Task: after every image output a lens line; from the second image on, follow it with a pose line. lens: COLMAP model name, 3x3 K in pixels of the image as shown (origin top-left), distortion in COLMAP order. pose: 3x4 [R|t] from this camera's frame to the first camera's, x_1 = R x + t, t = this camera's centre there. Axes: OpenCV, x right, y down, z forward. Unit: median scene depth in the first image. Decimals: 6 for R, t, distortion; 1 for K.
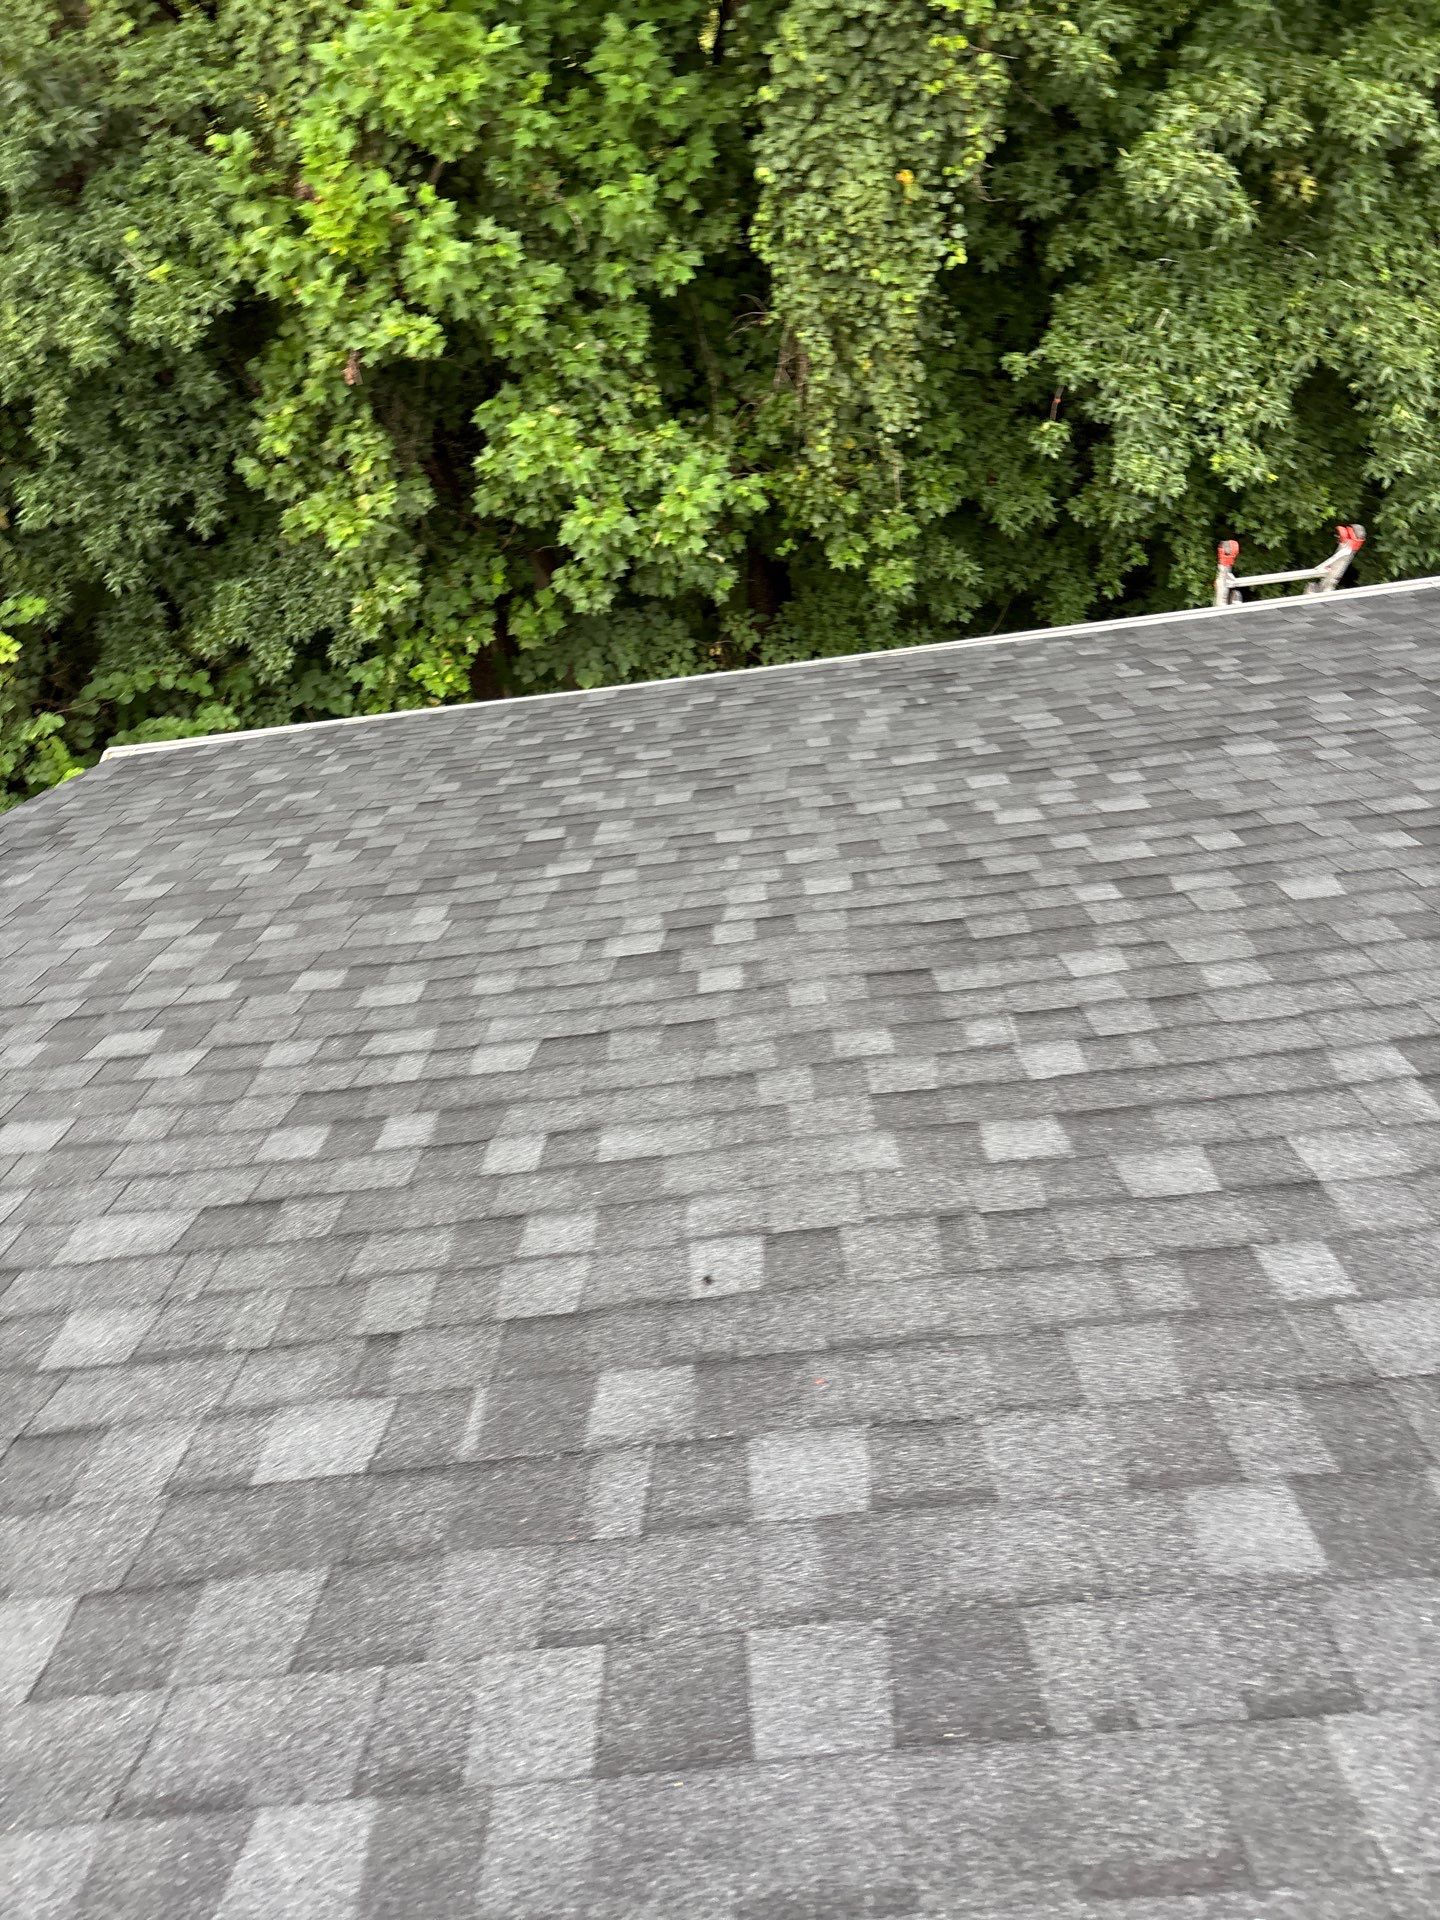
lens RADIAL K [[1427.0, 0, 720.4], [0, 1427.0, 895.0], [0, 0, 1]] dist [0.097984, -0.103783]
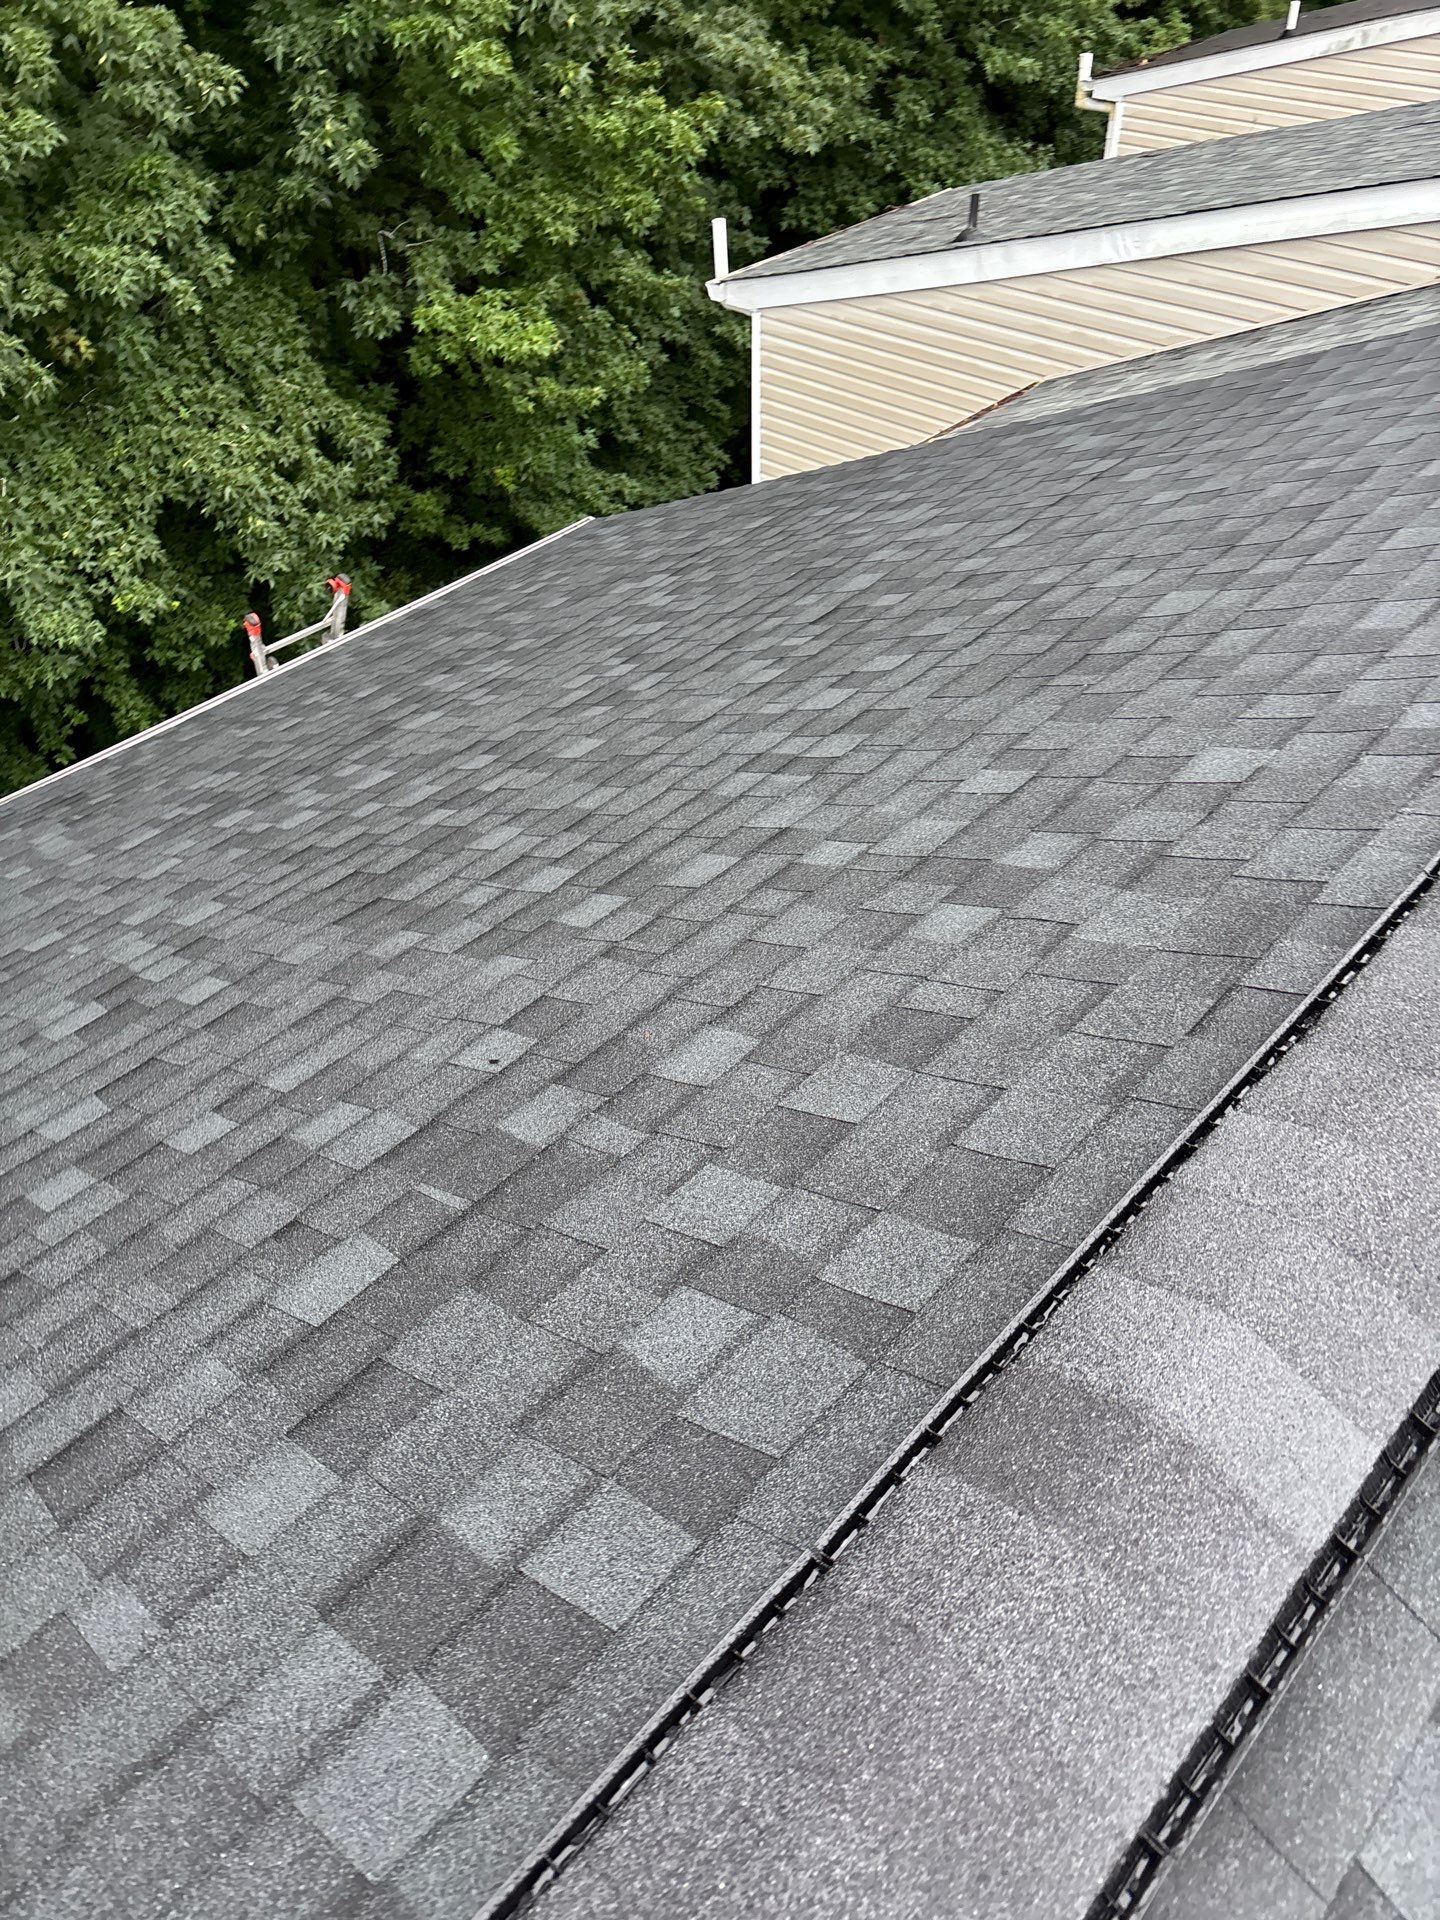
lens RADIAL K [[1445.7, 0, 654.7], [0, 1445.7, 959.0], [0, 0, 1]] dist [0.026917, -0.033712]
pose [[0.719919, -0.386167, 0.576707, -0.082538], [0.427699, 0.901240, 0.069568, 0.024020], [-0.546617, 0.196574, 0.813983, -0.009030]]
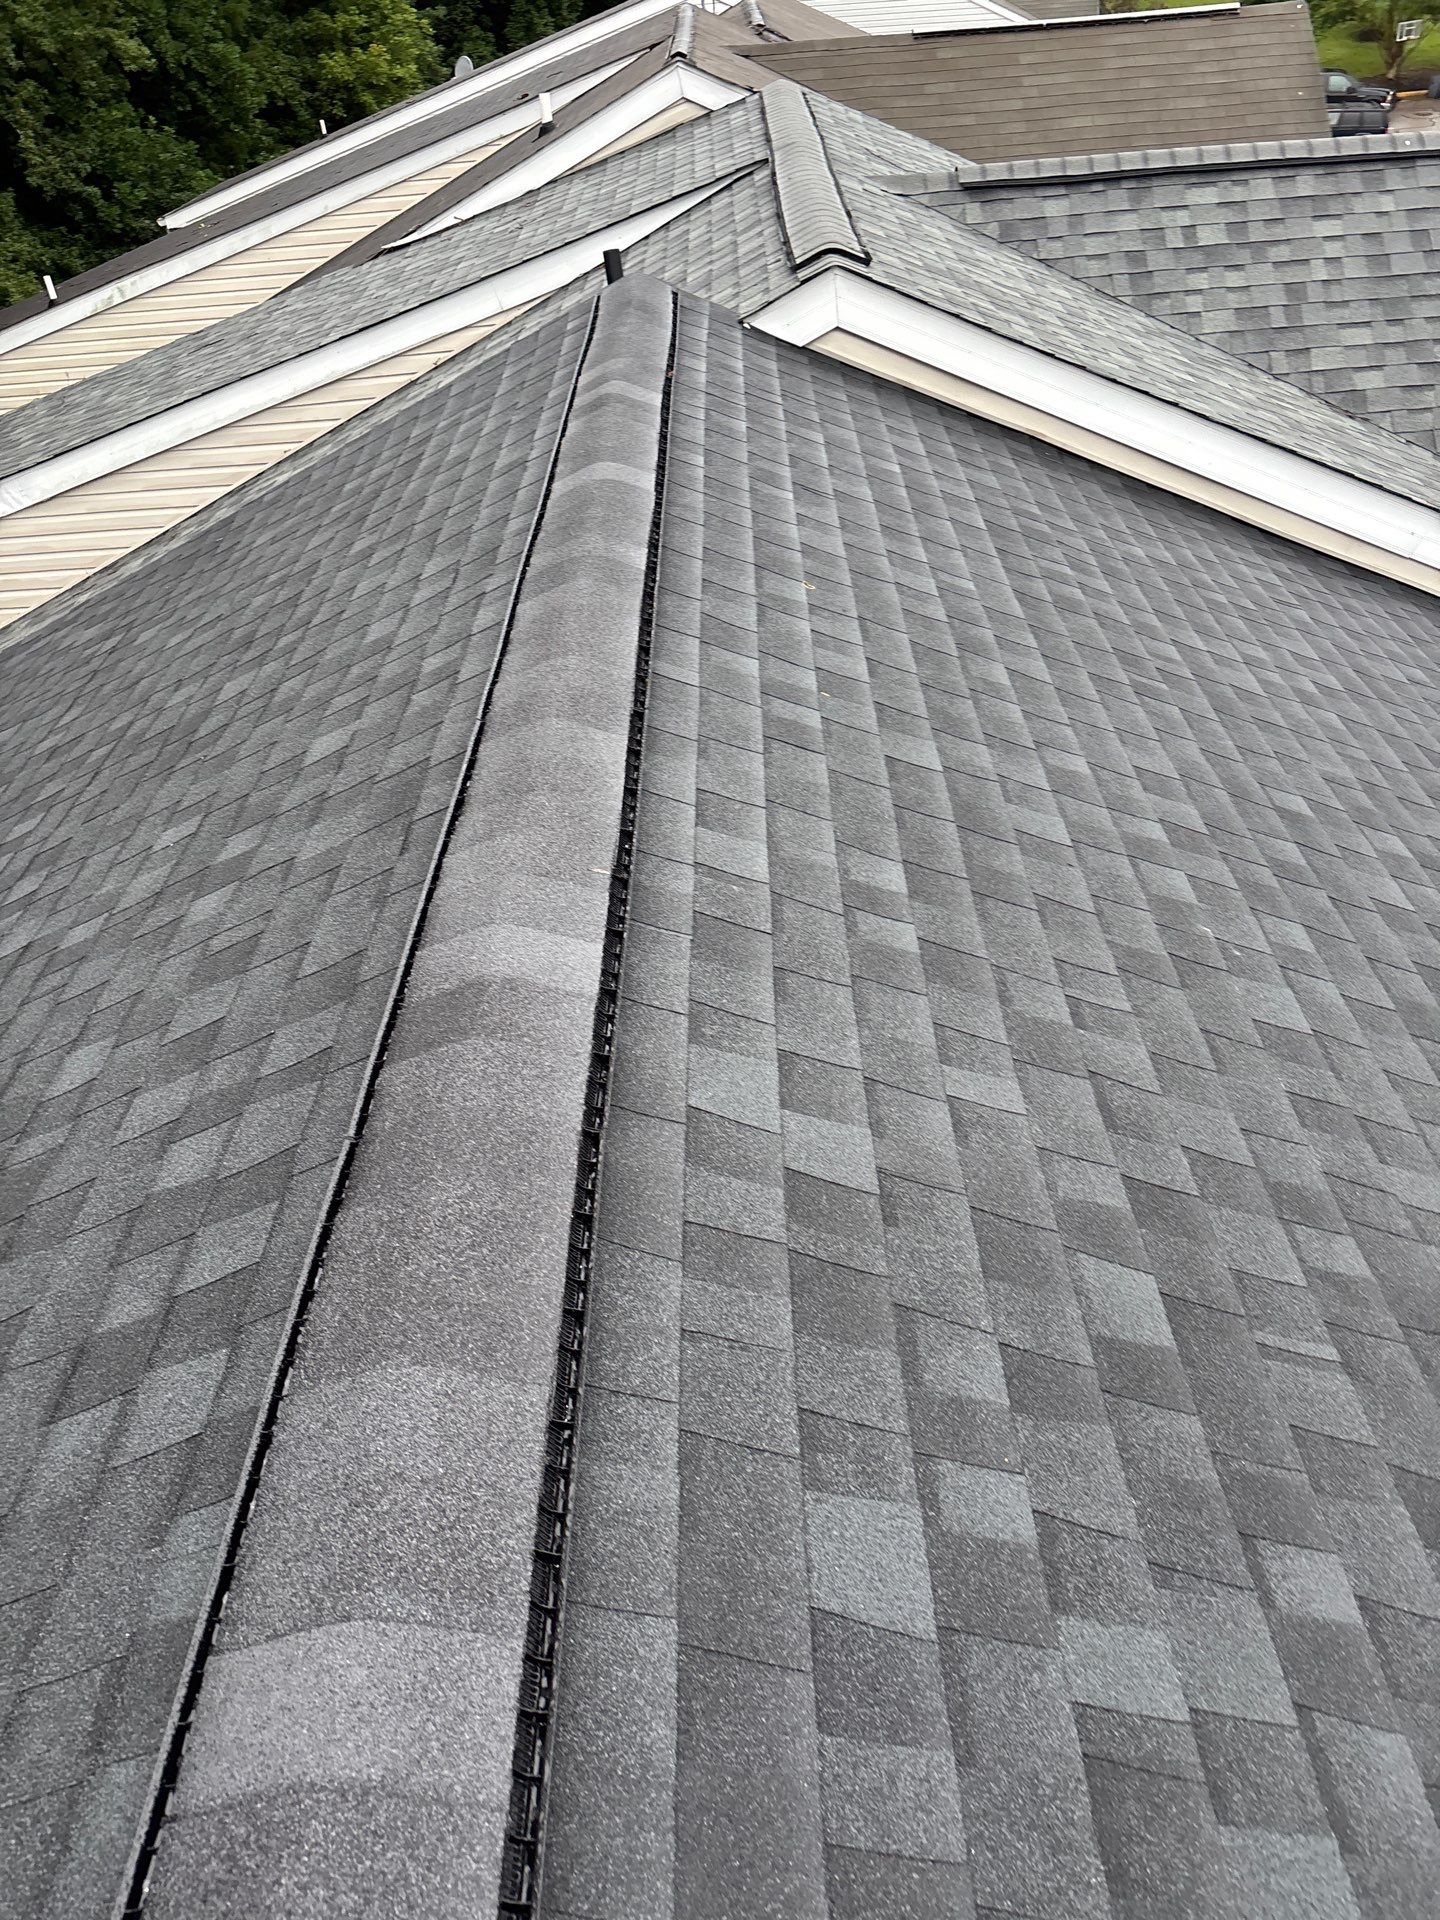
lens RADIAL K [[1445.7, 0, 654.7], [0, 1445.7, 959.0], [0, 0, 1]] dist [0.026917, -0.033712]
pose [[0.079942, -0.490124, 0.867979, -0.143423], [0.723697, 0.627340, 0.287589, 0.037447], [-0.685472, 0.605163, 0.404852, -0.019676]]
